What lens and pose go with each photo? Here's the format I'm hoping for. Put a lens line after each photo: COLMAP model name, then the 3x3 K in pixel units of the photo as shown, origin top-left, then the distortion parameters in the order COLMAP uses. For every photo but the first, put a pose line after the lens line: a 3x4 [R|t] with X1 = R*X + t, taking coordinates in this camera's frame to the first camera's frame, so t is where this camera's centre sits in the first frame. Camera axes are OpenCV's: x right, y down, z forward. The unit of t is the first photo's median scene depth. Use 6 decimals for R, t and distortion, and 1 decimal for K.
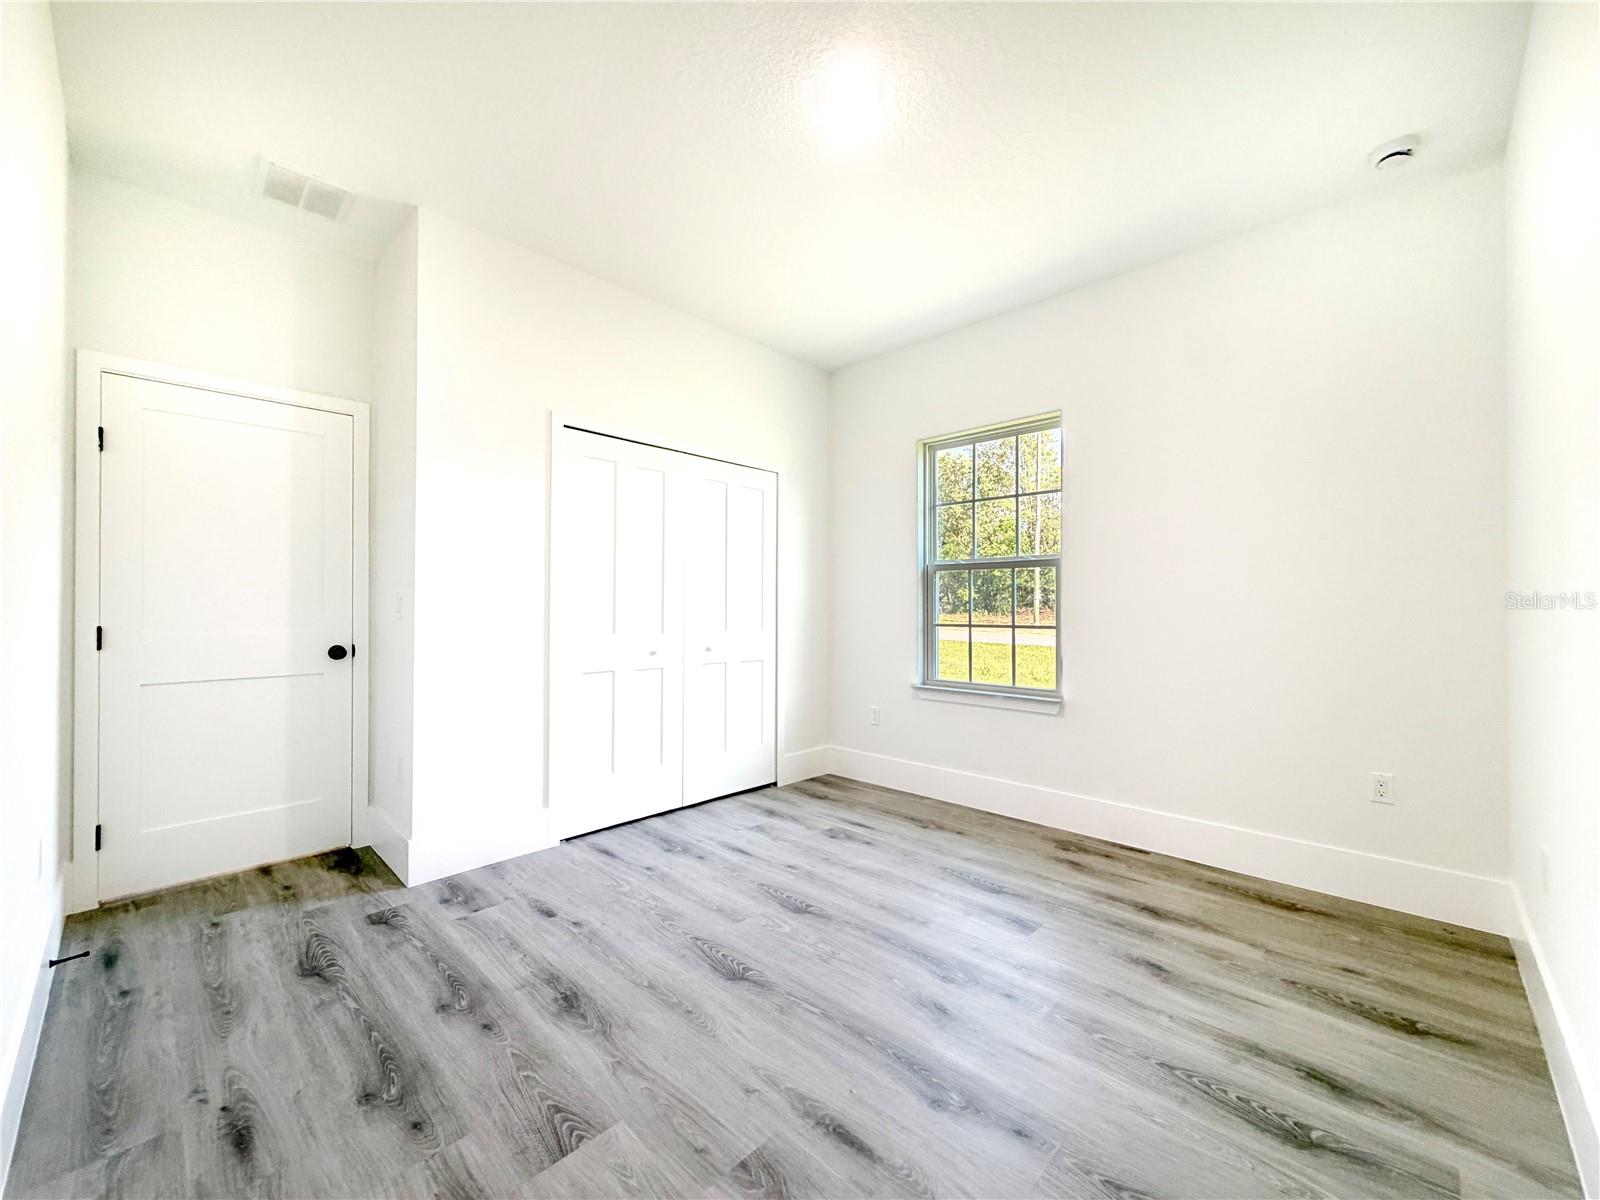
lens RADIAL K [[632.5, 0, 803.3], [0, 632.5, 599.6], [0, 0, 1]] dist [-0.000608, -0.000050]
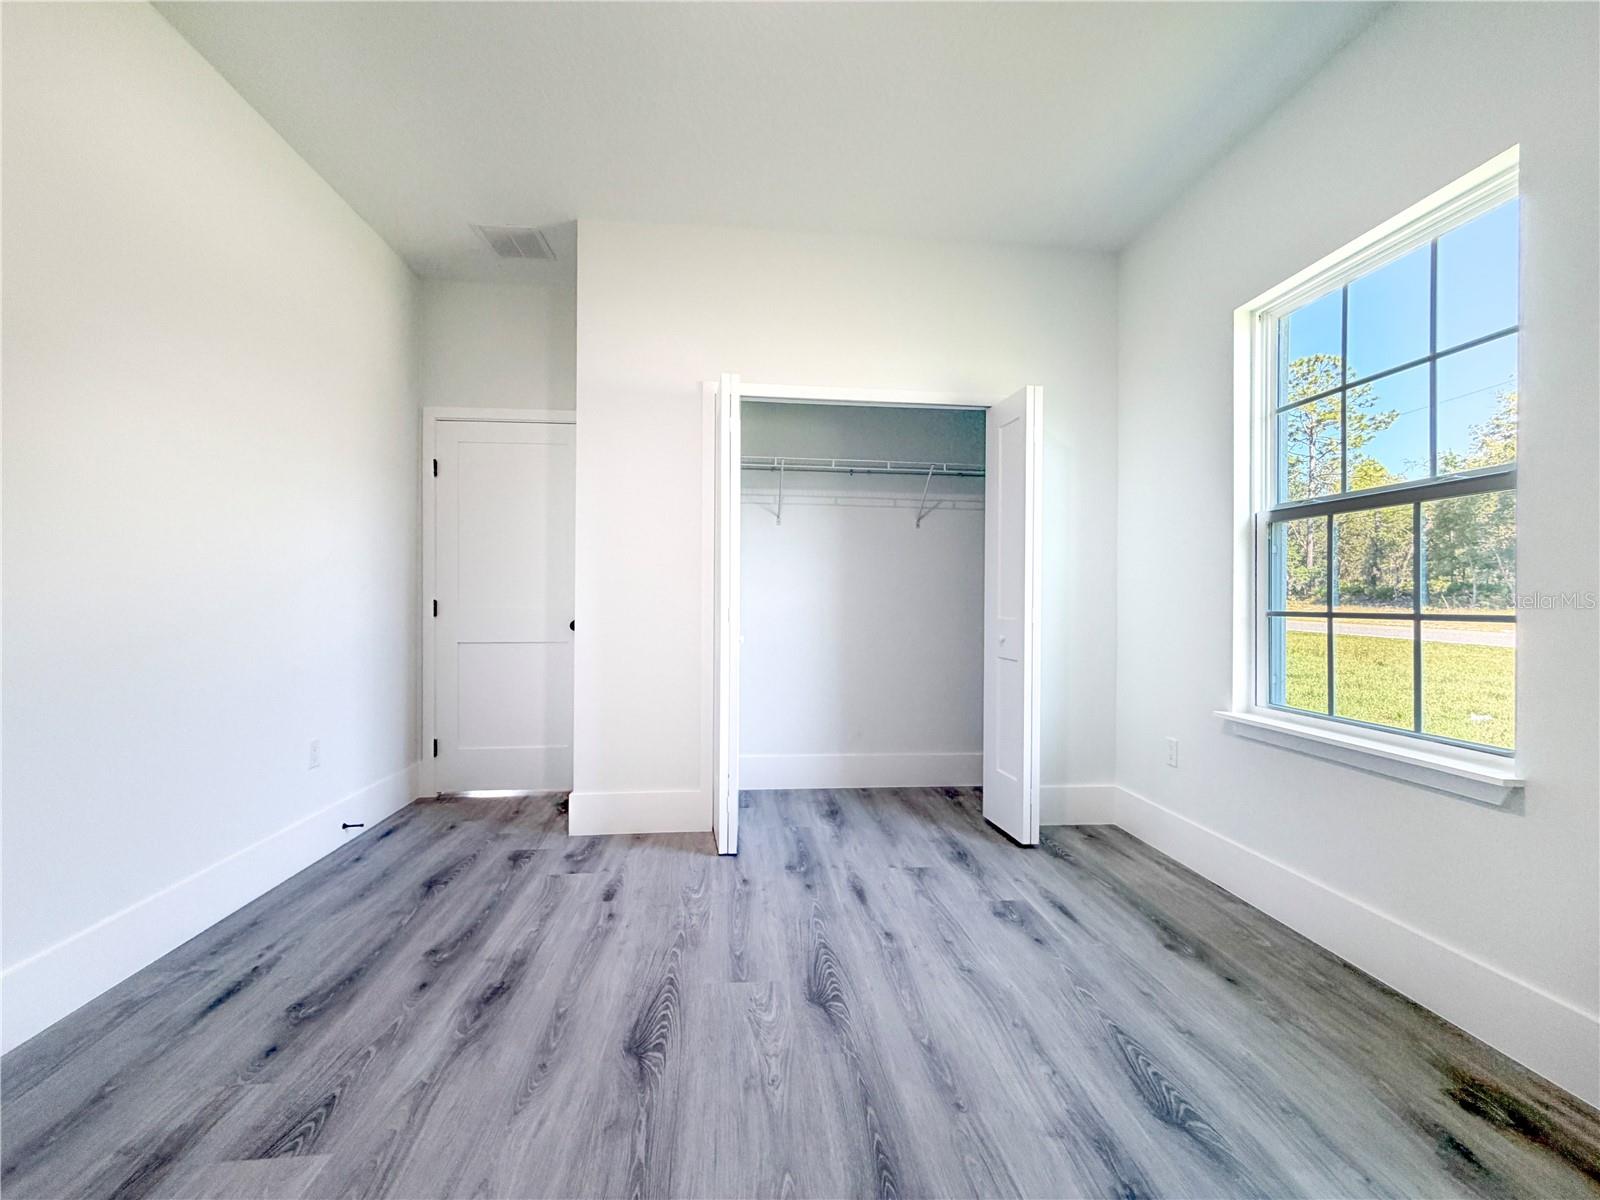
lens RADIAL K [[639.2, 0, 800.0], [0, 639.2, 600.0], [0, 0, 1]] dist [0.001138, 0.000055]
pose [[0.757528, 0.001725, -0.652801, 0.442533], [0.004381, 0.999961, 0.007727, 0.034257], [0.652788, -0.008714, 0.757490, 0.436117]]
